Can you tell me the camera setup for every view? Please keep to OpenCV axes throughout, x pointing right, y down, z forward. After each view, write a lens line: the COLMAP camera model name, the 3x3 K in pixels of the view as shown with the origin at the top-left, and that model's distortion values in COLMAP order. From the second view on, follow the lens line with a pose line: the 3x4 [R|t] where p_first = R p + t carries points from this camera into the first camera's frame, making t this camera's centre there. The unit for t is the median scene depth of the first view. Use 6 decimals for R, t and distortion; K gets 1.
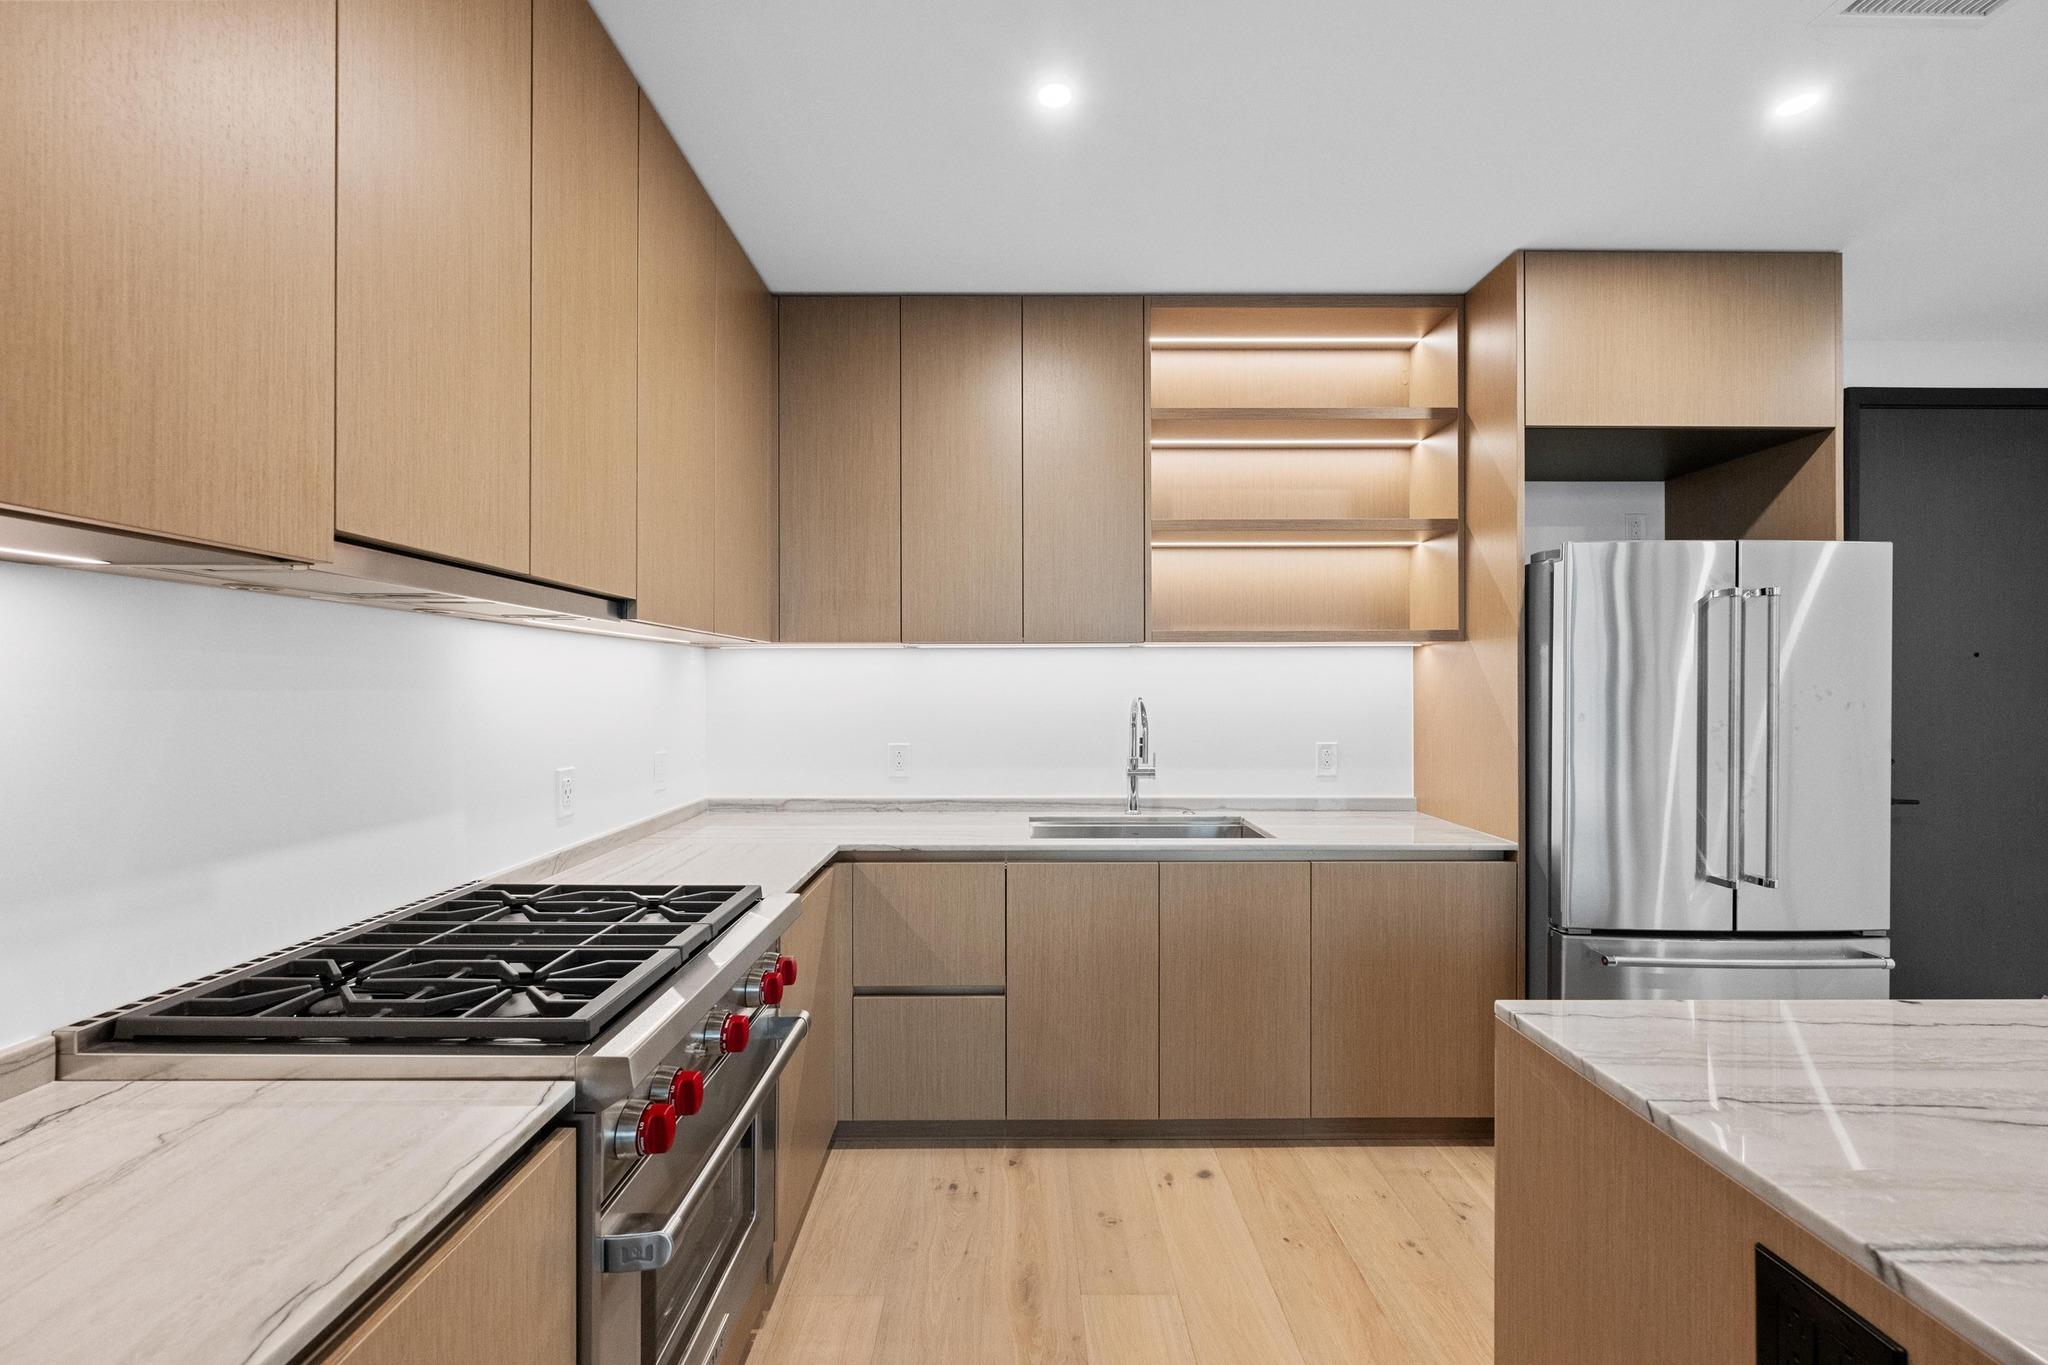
lens RADIAL K [[812.8, 0, 1024.0], [0, 812.8, 682.5], [0, 0, 1]] dist [-0.001426, 0.000033]
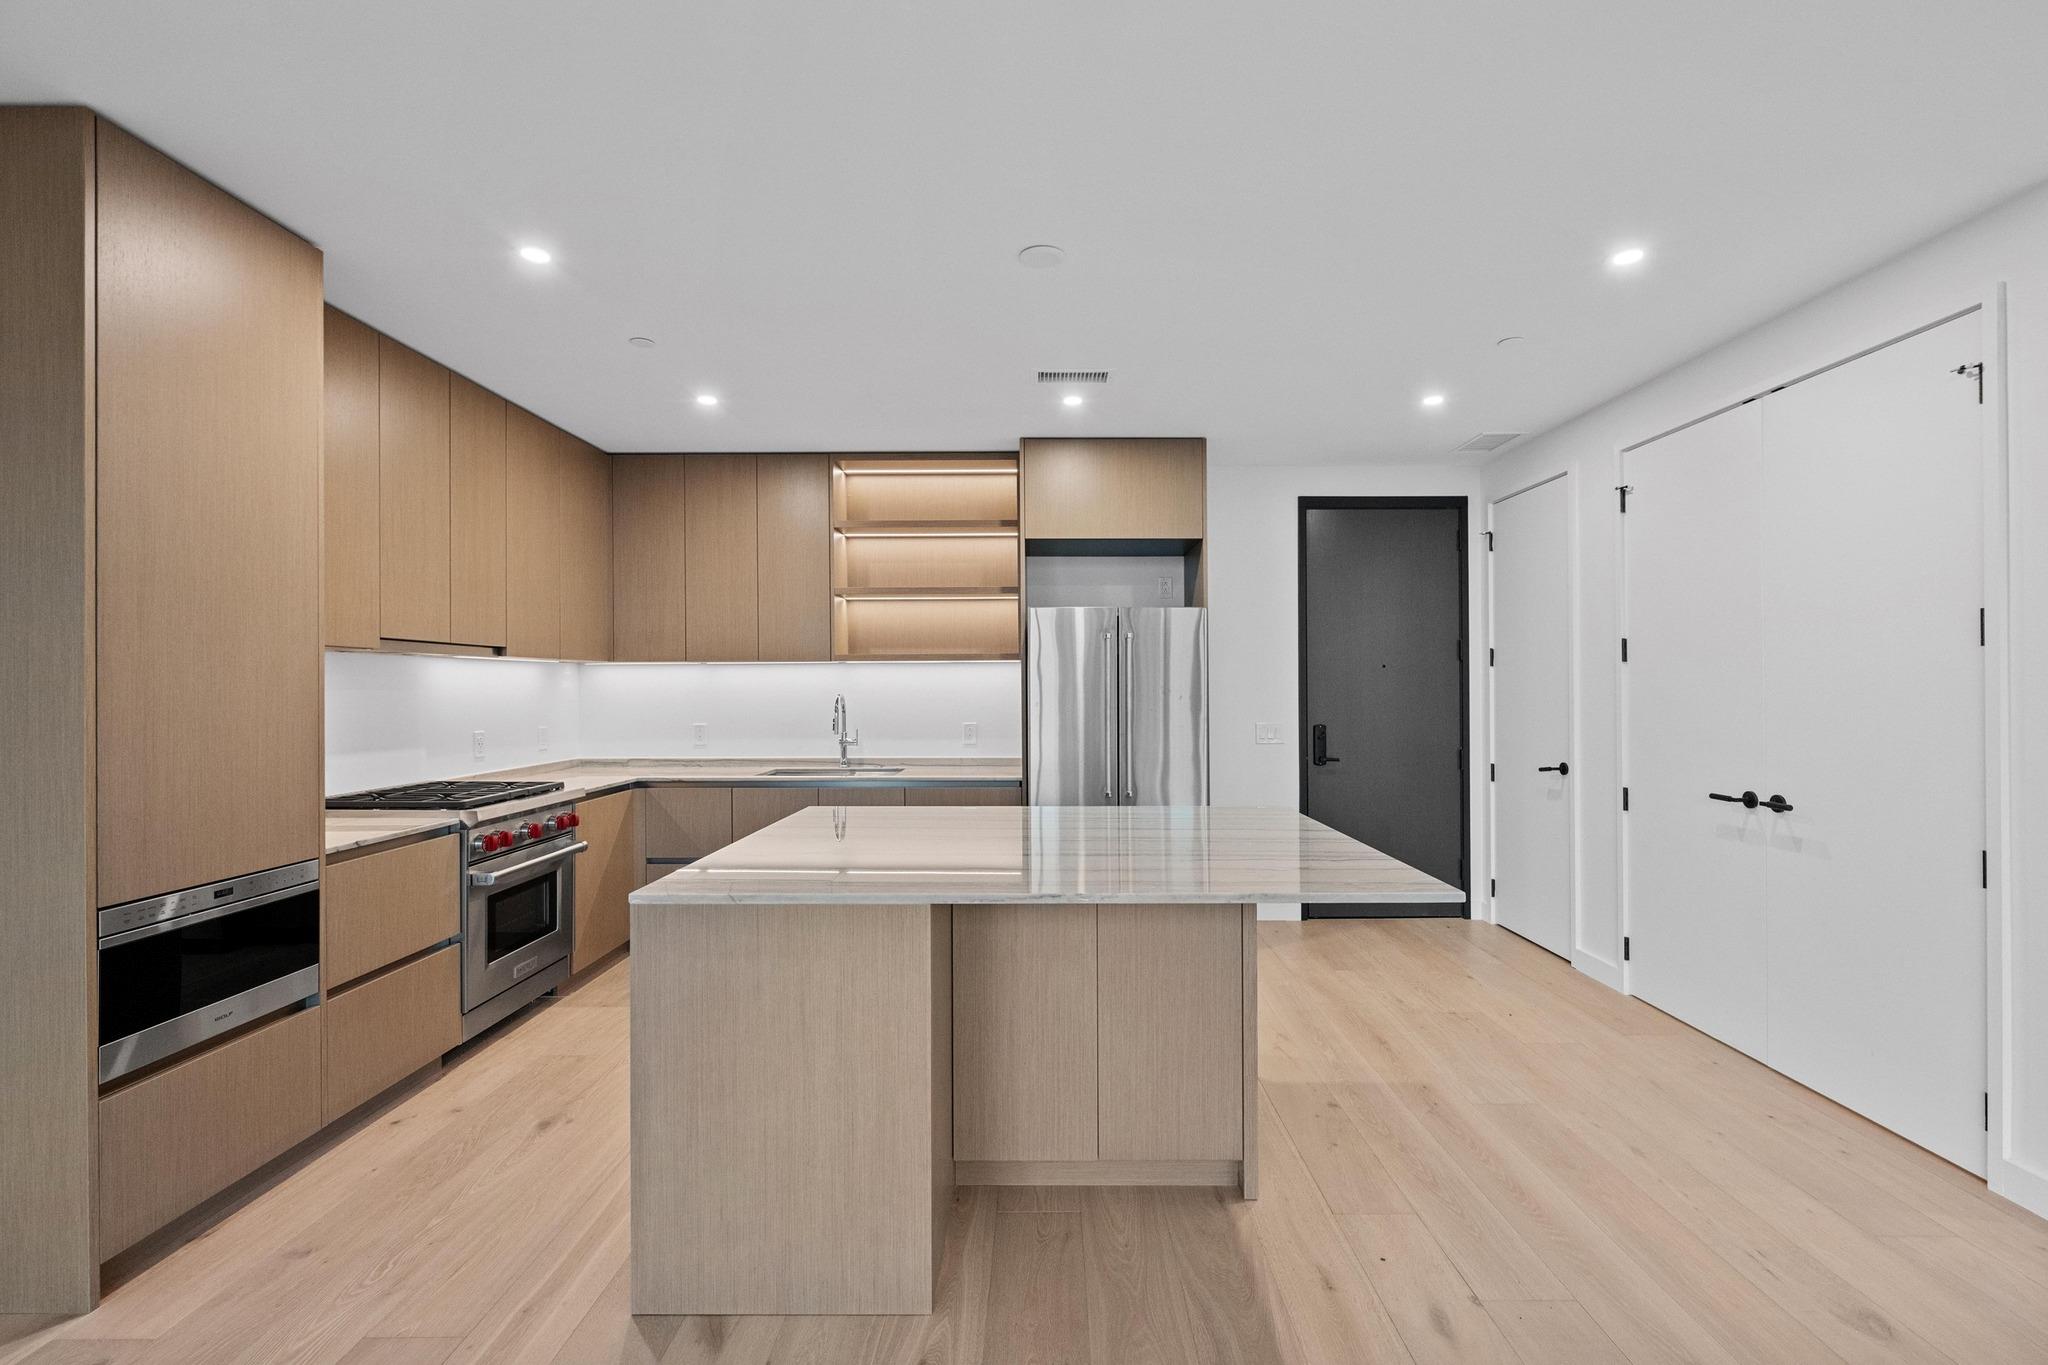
lens RADIAL K [[903.9, 0, 1046.3], [0, 903.9, 680.4], [0, 0, 1]] dist [-0.000243, 0.000233]
pose [[0.999991, -0.002175, -0.003565, 0.645774], [0.002163, 0.999992, -0.003383, -0.003410], [0.003572, 0.003375, 0.999988, -0.924261]]
